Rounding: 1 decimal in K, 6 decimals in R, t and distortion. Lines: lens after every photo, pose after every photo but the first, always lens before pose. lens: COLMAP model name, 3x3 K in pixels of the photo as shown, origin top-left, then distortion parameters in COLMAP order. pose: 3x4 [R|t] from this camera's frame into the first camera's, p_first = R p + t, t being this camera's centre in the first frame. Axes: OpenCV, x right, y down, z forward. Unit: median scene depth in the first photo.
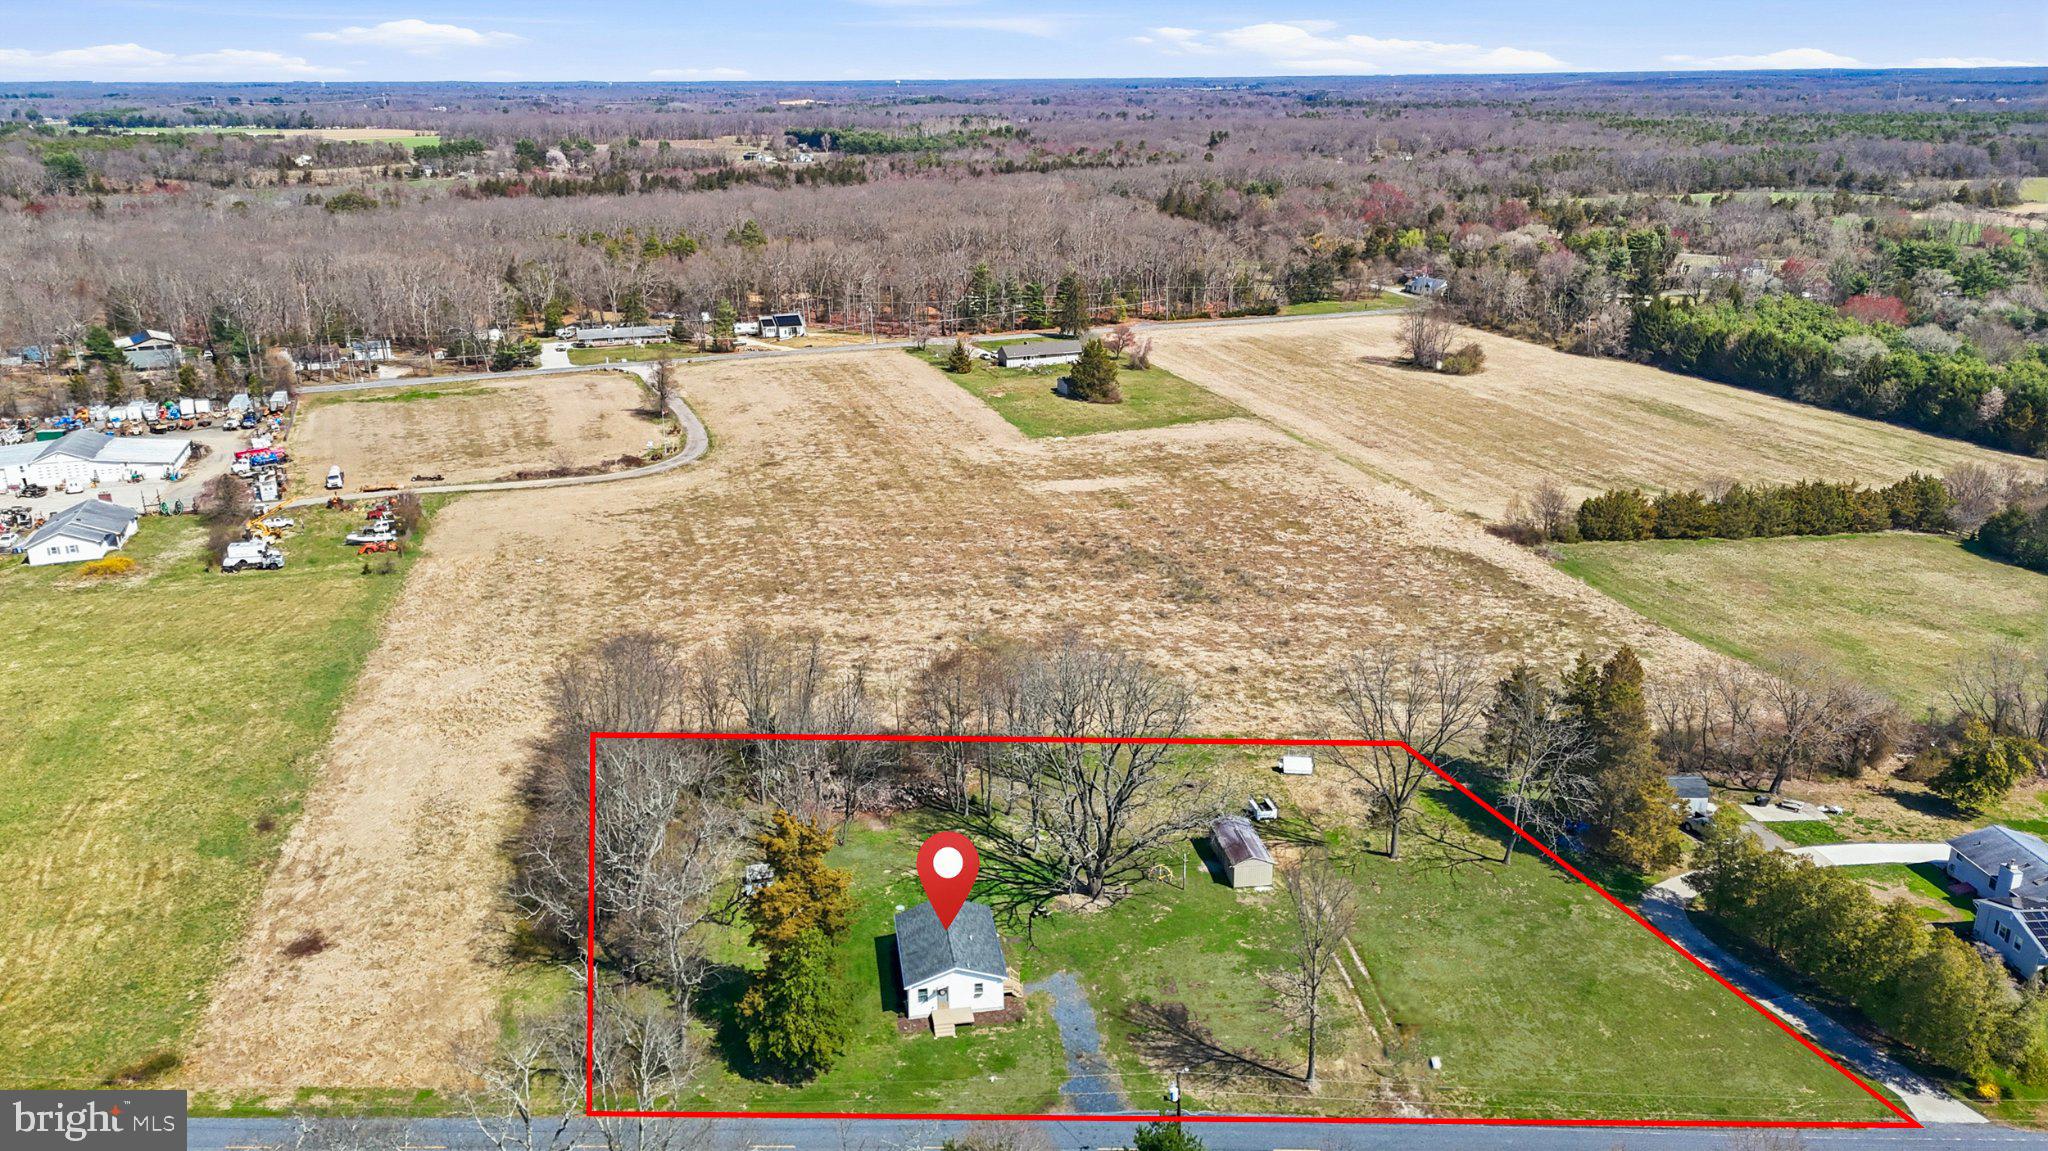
lens RADIAL K [[1473.3, 0, 1024.0], [0, 1473.3, 575.5], [0, 0, 1]] dist [0.107513, -0.130494]
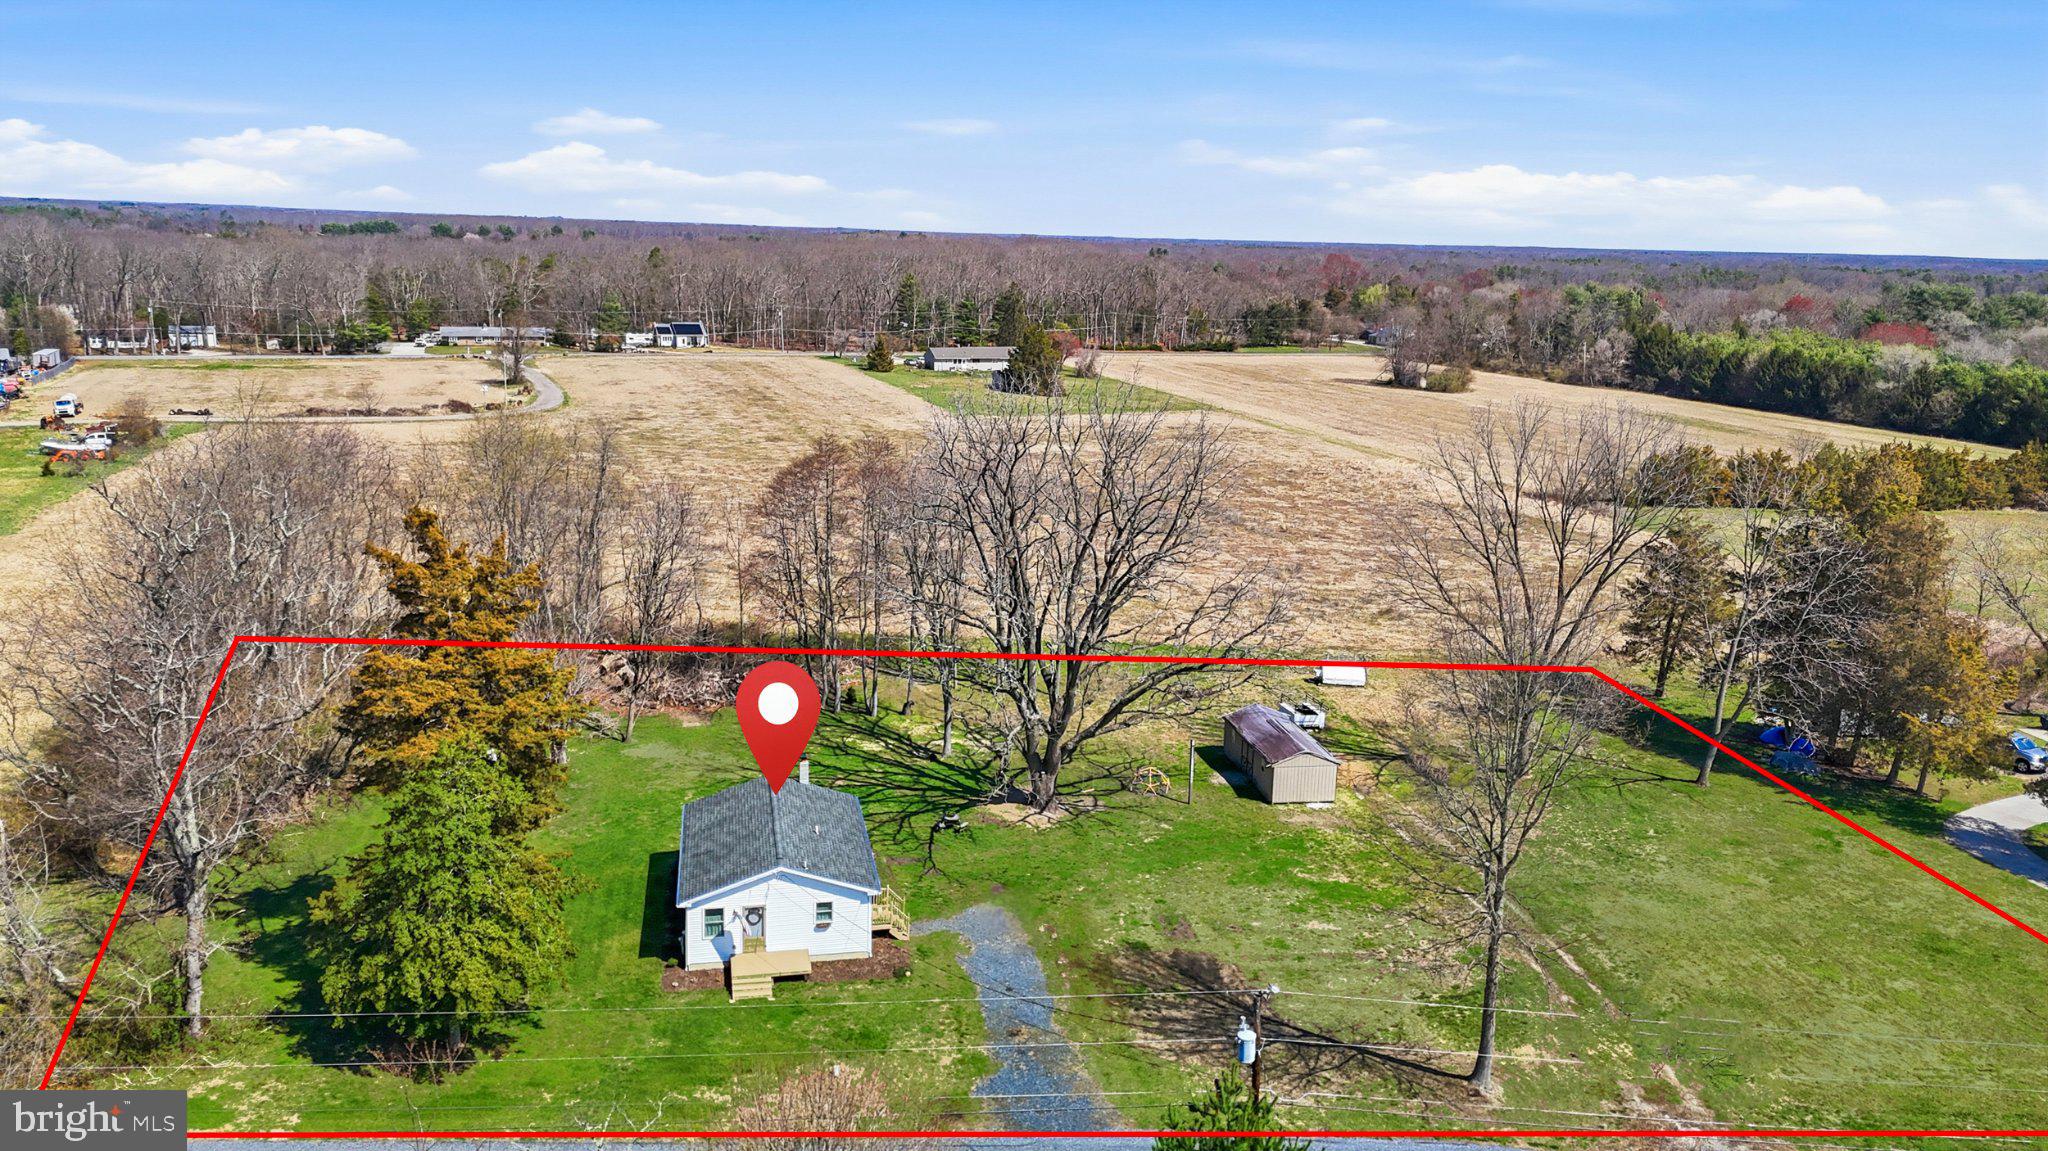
lens RADIAL K [[1493.6, 0, 1024.0], [0, 1493.6, 531.2], [0, 0, 1]] dist [0.105335, -0.125356]
pose [[0.998584, 0.027162, 0.045742, 0.005468], [-0.021273, 0.991975, -0.124628, 0.096554], [-0.048760, 0.123479, 0.991149, 0.209292]]
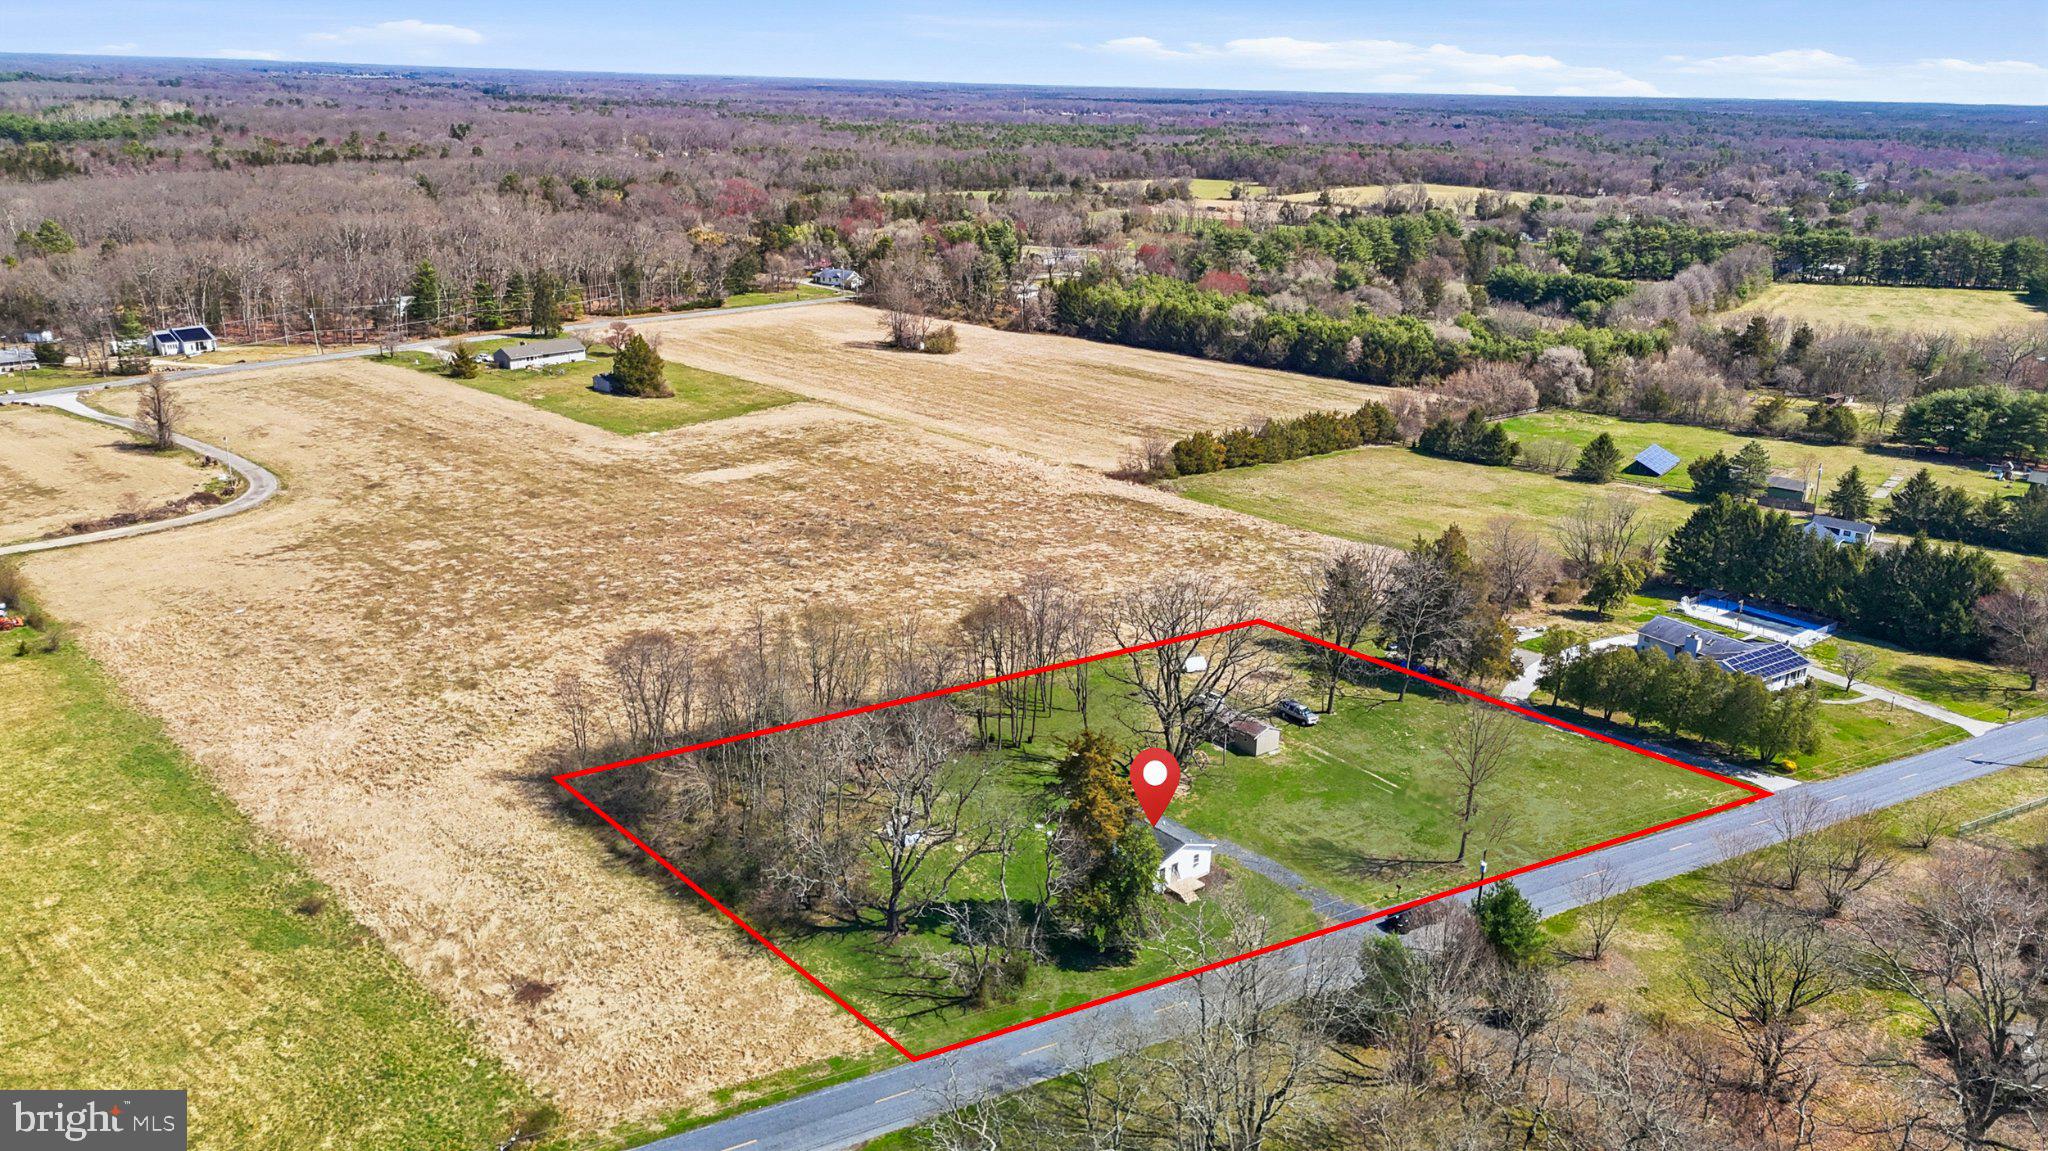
lens RADIAL K [[1473.3, 0, 1024.0], [0, 1473.3, 575.5], [0, 0, 1]] dist [0.107513, -0.130494]
pose [[0.867102, -0.131040, 0.480586, -0.315540], [0.130282, 0.990855, 0.035111, -0.001769], [-0.480792, 0.032167, 0.876244, 0.013341]]
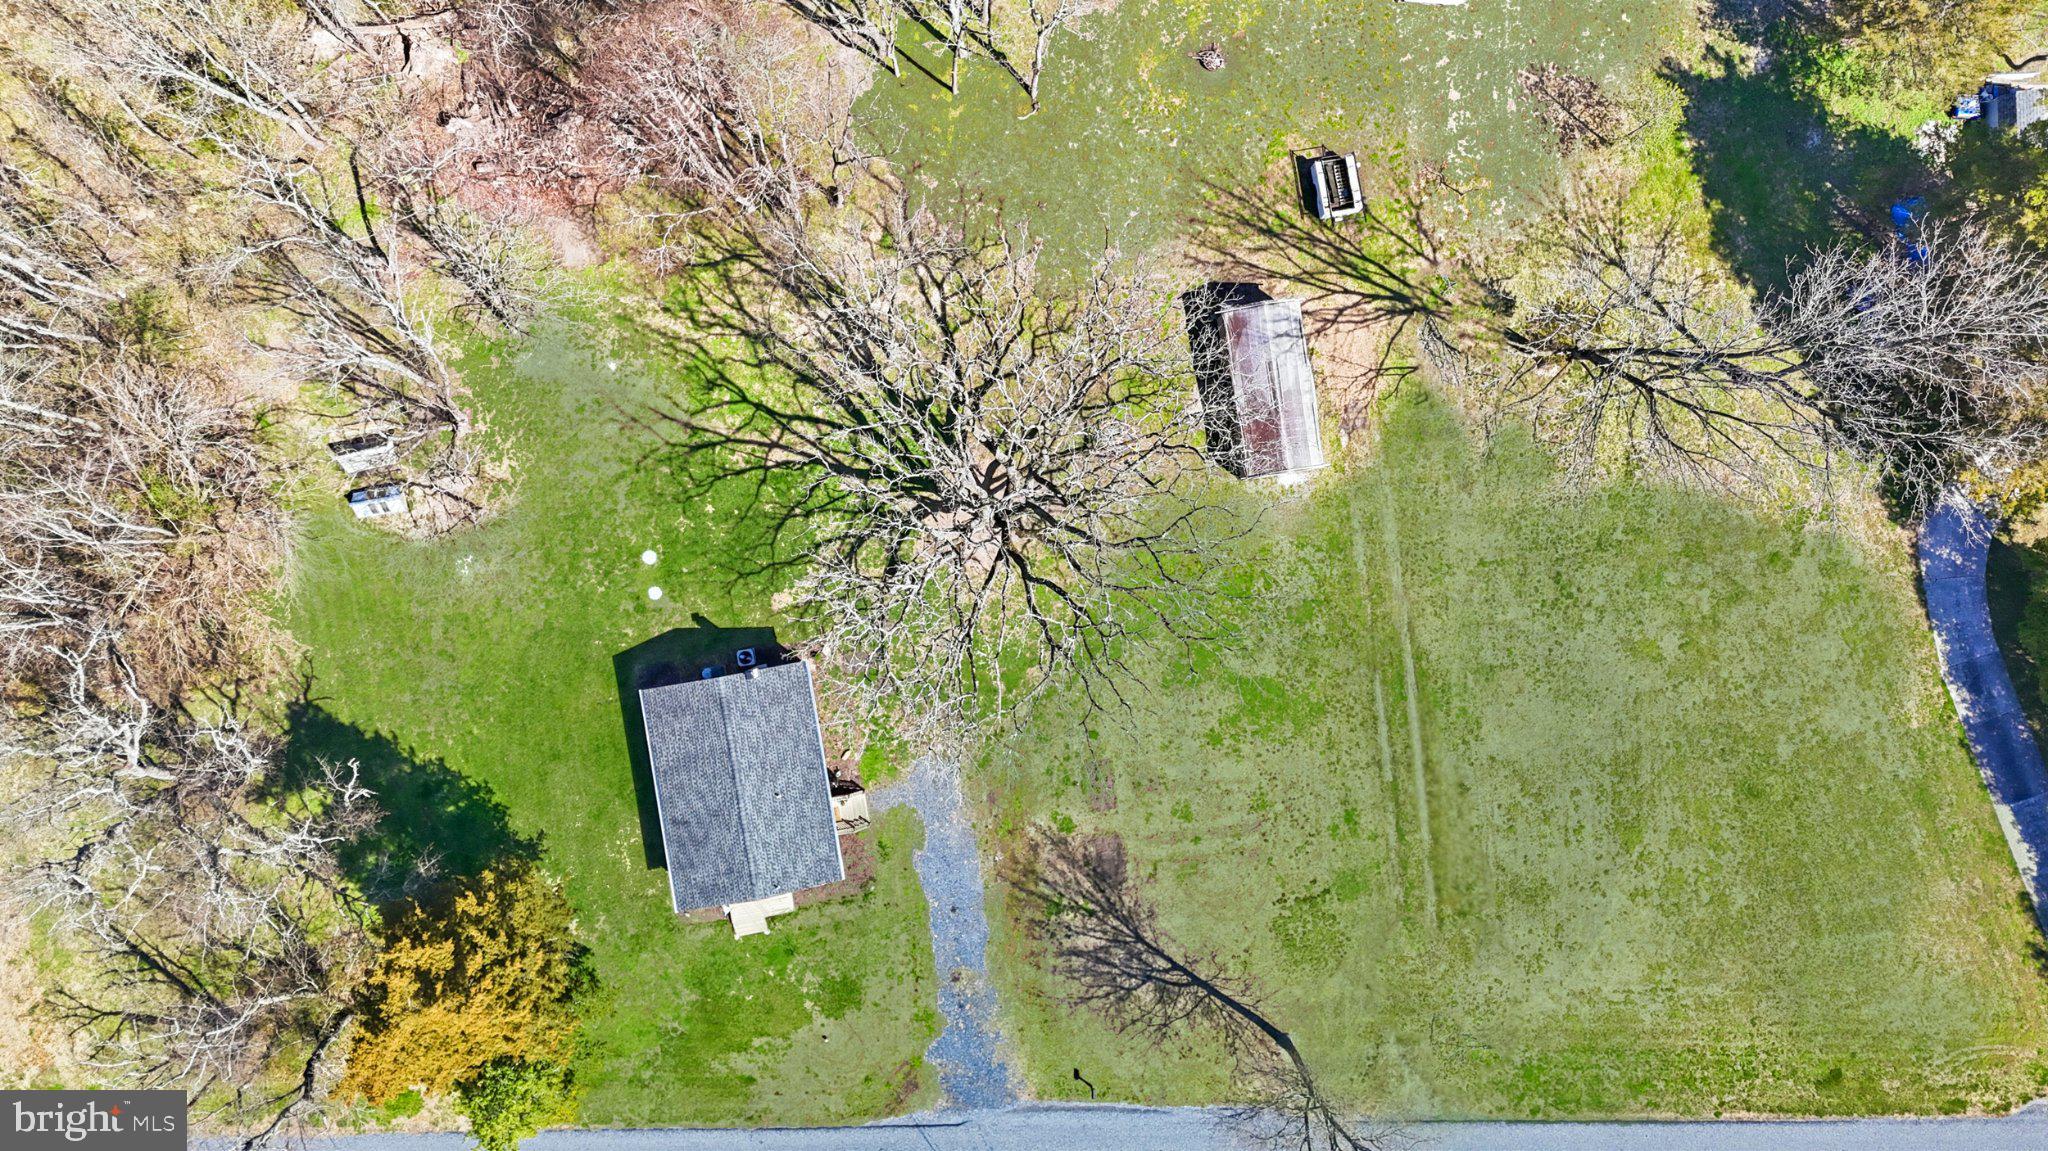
lens RADIAL K [[1473.3, 0, 1024.0], [0, 1473.3, 575.5], [0, 0, 1]] dist [0.107513, -0.130494]
pose [[0.998261, -0.012310, 0.057642, 0.013913], [-0.051367, 0.297917, 0.953209, -0.163805], [-0.028907, -0.954512, 0.296767, 0.430030]]
